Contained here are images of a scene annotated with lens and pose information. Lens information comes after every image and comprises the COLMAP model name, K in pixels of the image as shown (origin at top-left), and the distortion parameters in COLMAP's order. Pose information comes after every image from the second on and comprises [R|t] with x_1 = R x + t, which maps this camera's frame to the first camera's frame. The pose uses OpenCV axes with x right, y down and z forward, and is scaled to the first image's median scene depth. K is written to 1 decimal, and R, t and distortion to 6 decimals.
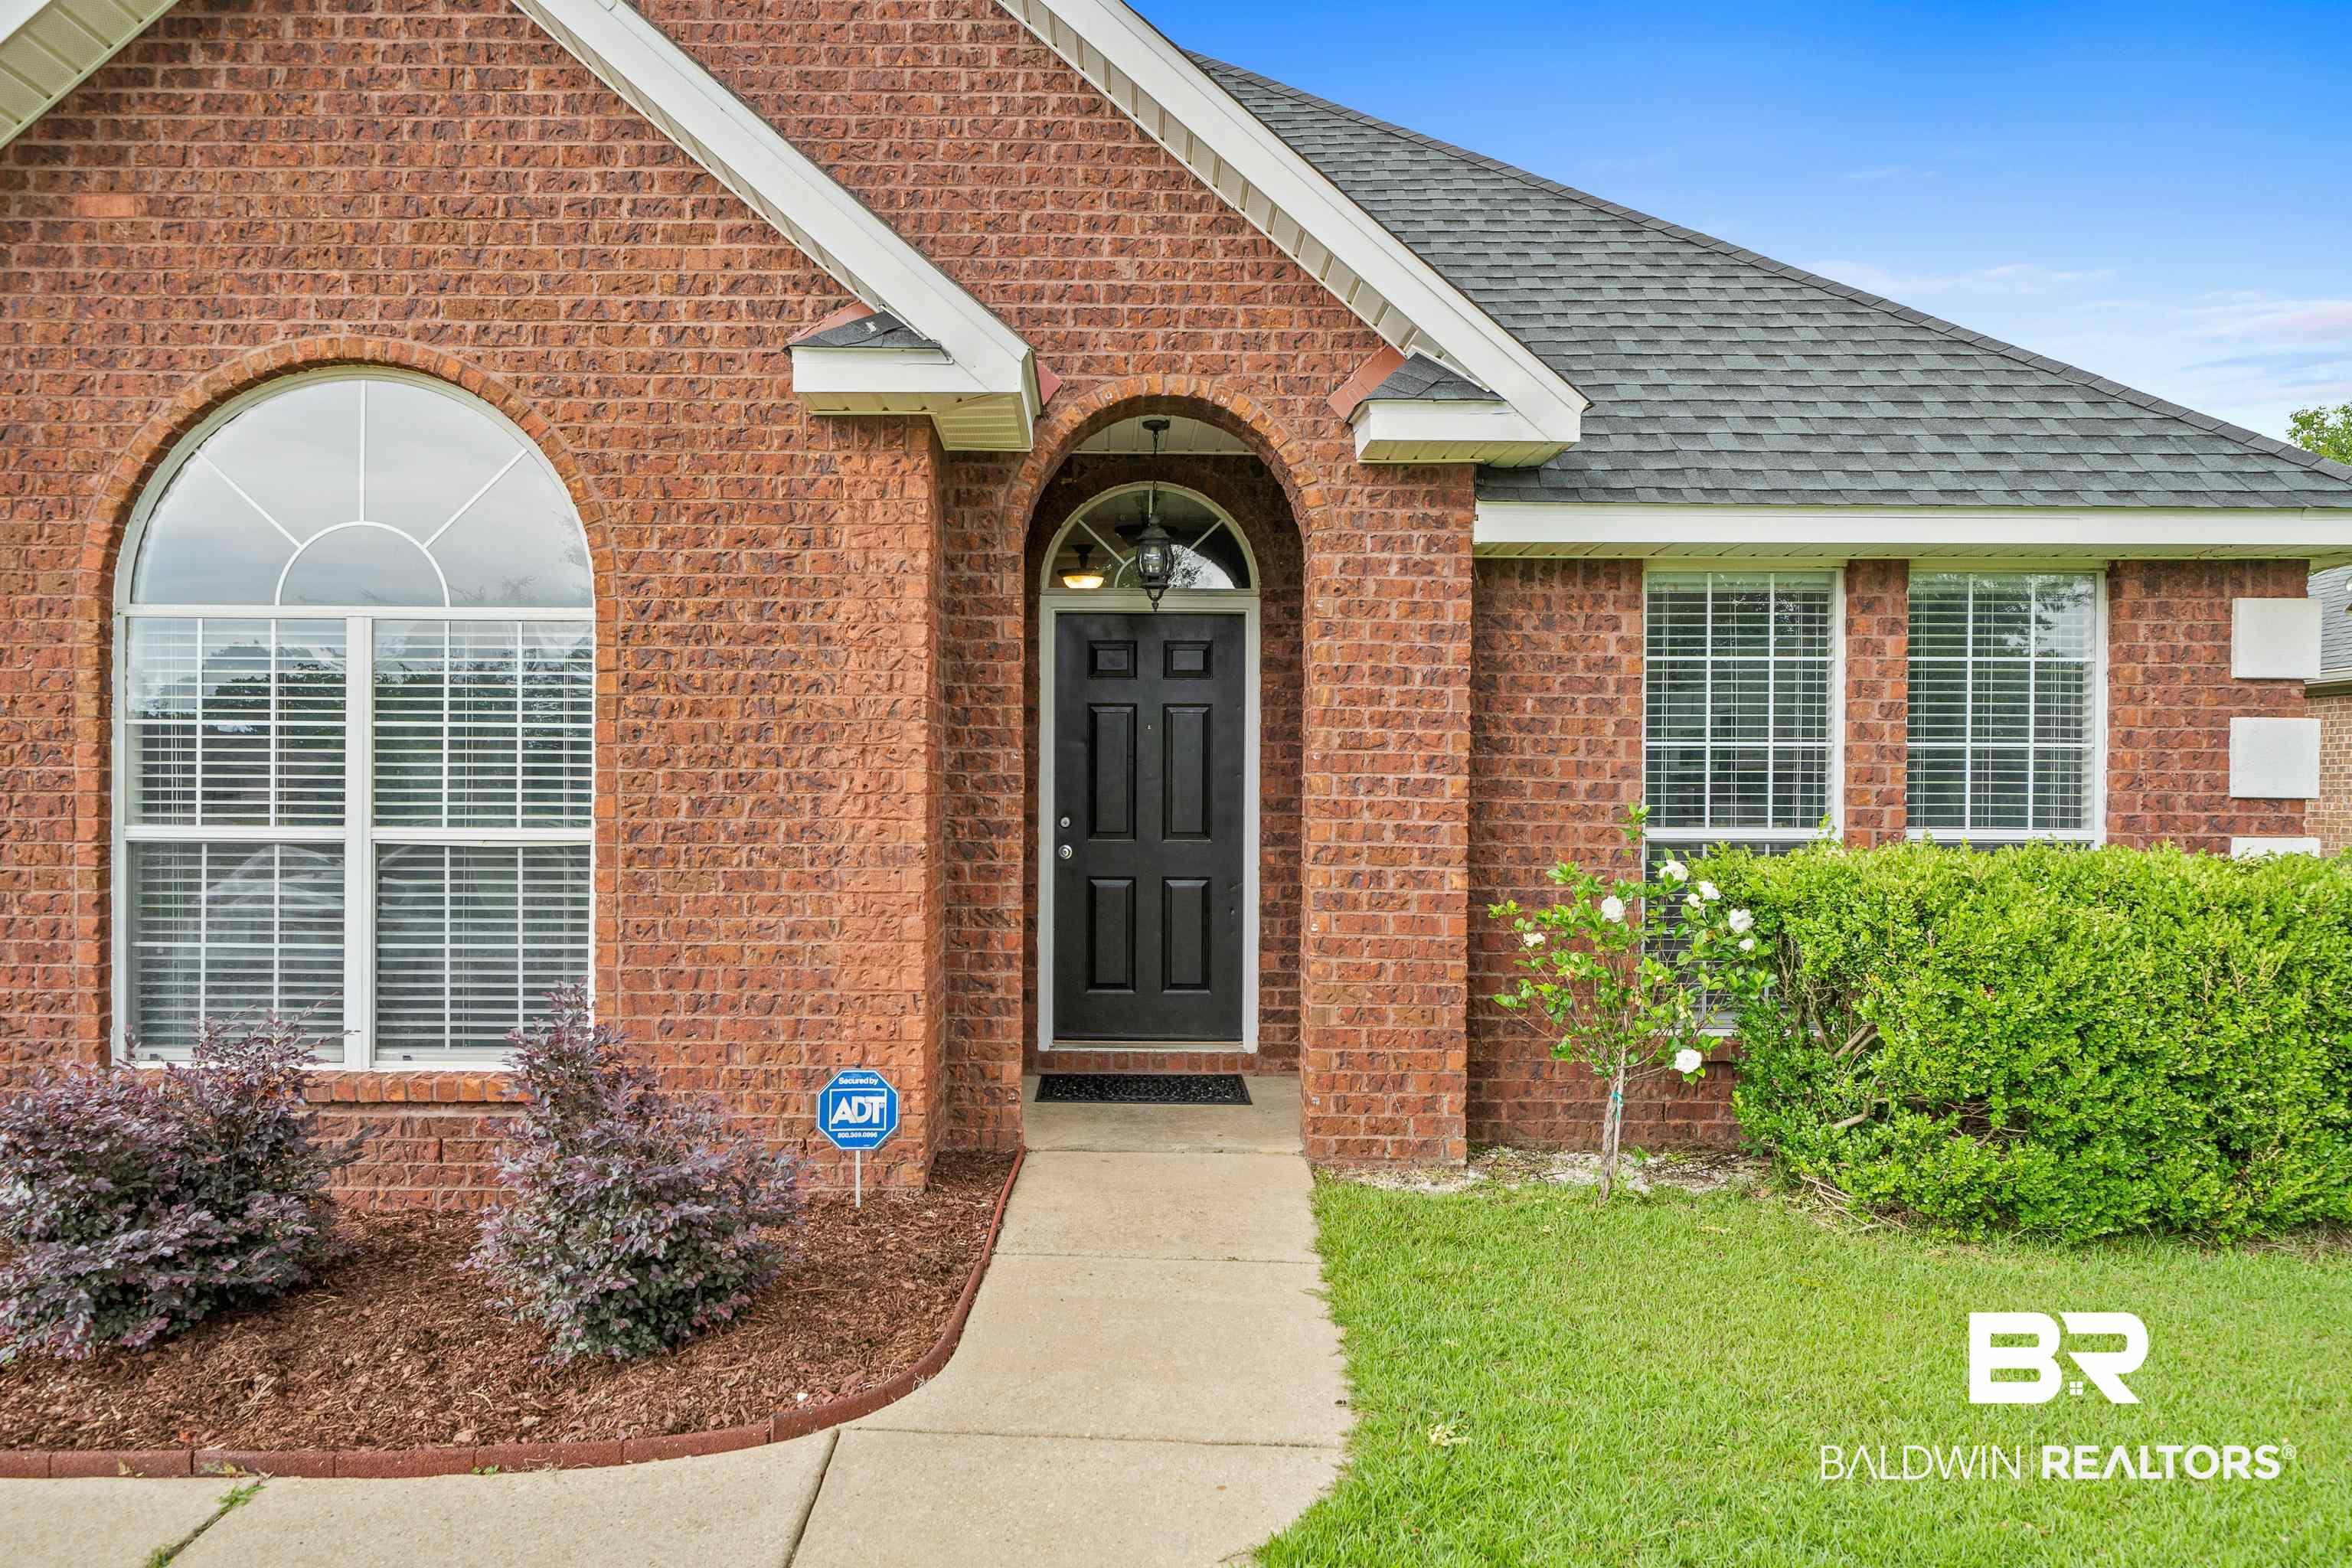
lens RADIAL K [[1565.9, 0, 1169.6], [0, 1565.9, 765.9], [0, 0, 1]] dist [-0.002952, 0.003555]
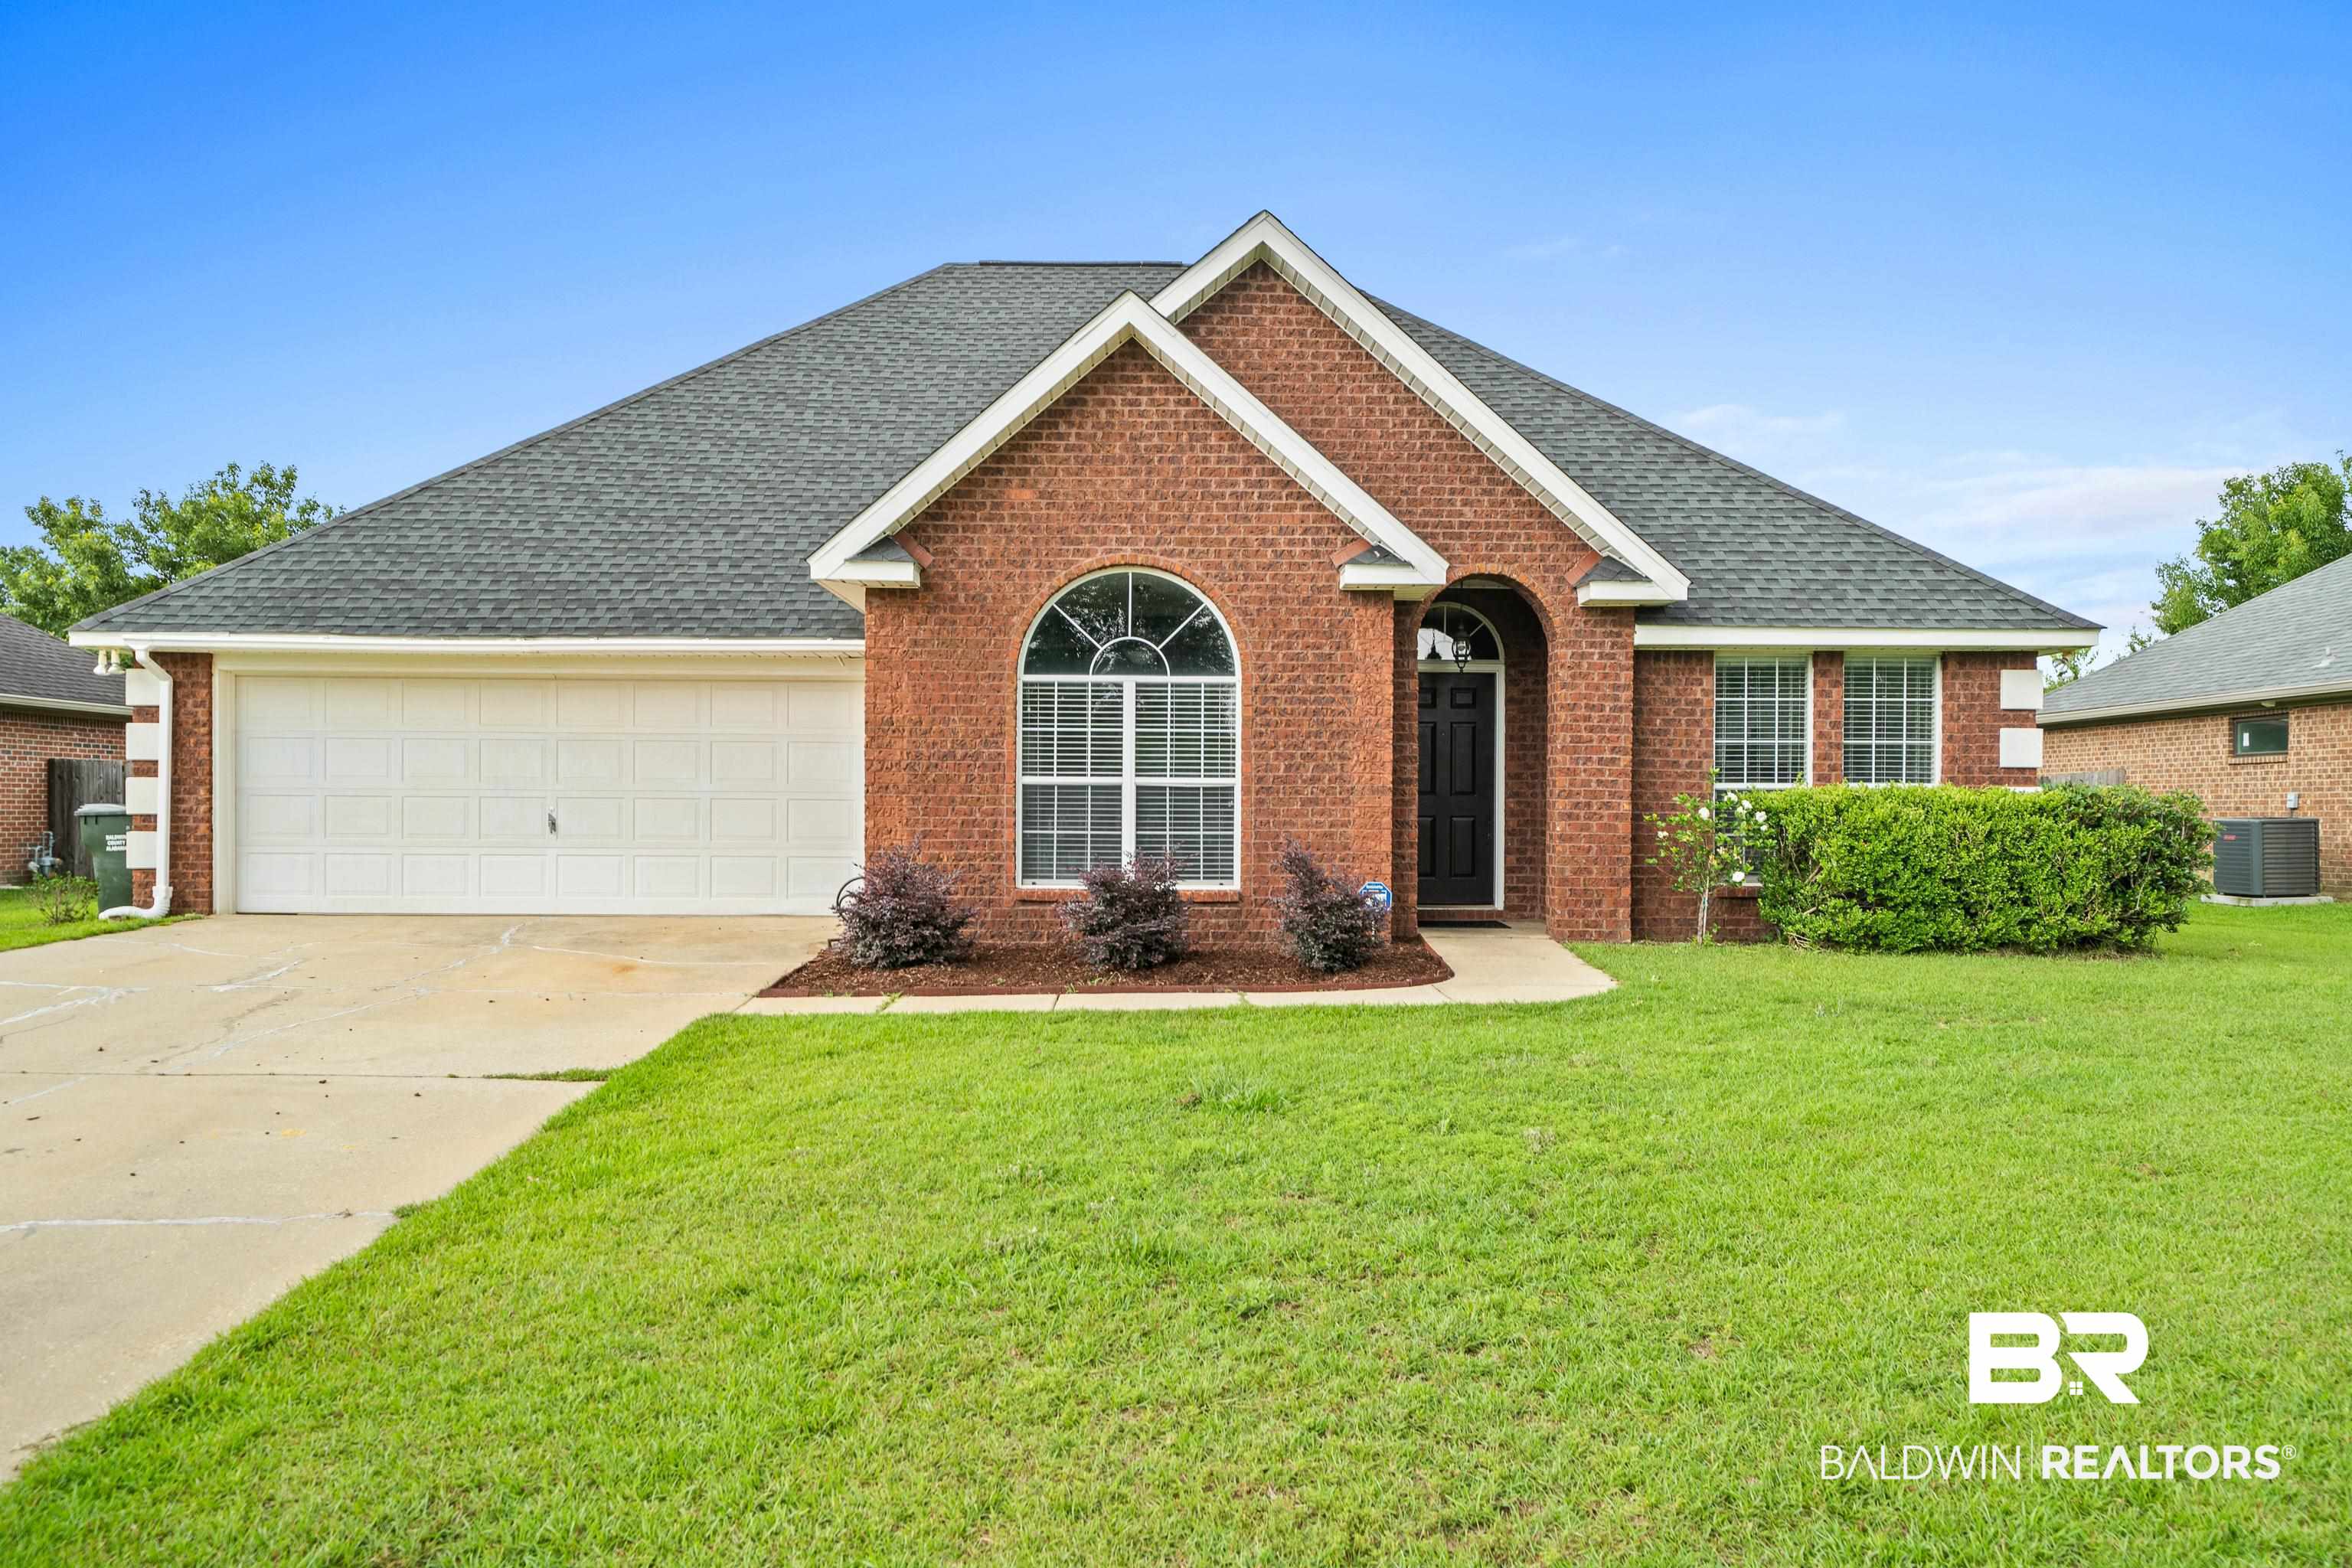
lens RADIAL K [[1691.4, 0, 1176.0], [0, 1691.4, 784.0], [0, 0, 1]] dist [-0.003462, -0.000049]
pose [[0.999931, 0.000056, 0.011747, -0.444861], [0.000002, 0.999988, -0.004902, 0.055038], [-0.011747, 0.004901, 0.999919, -1.251821]]
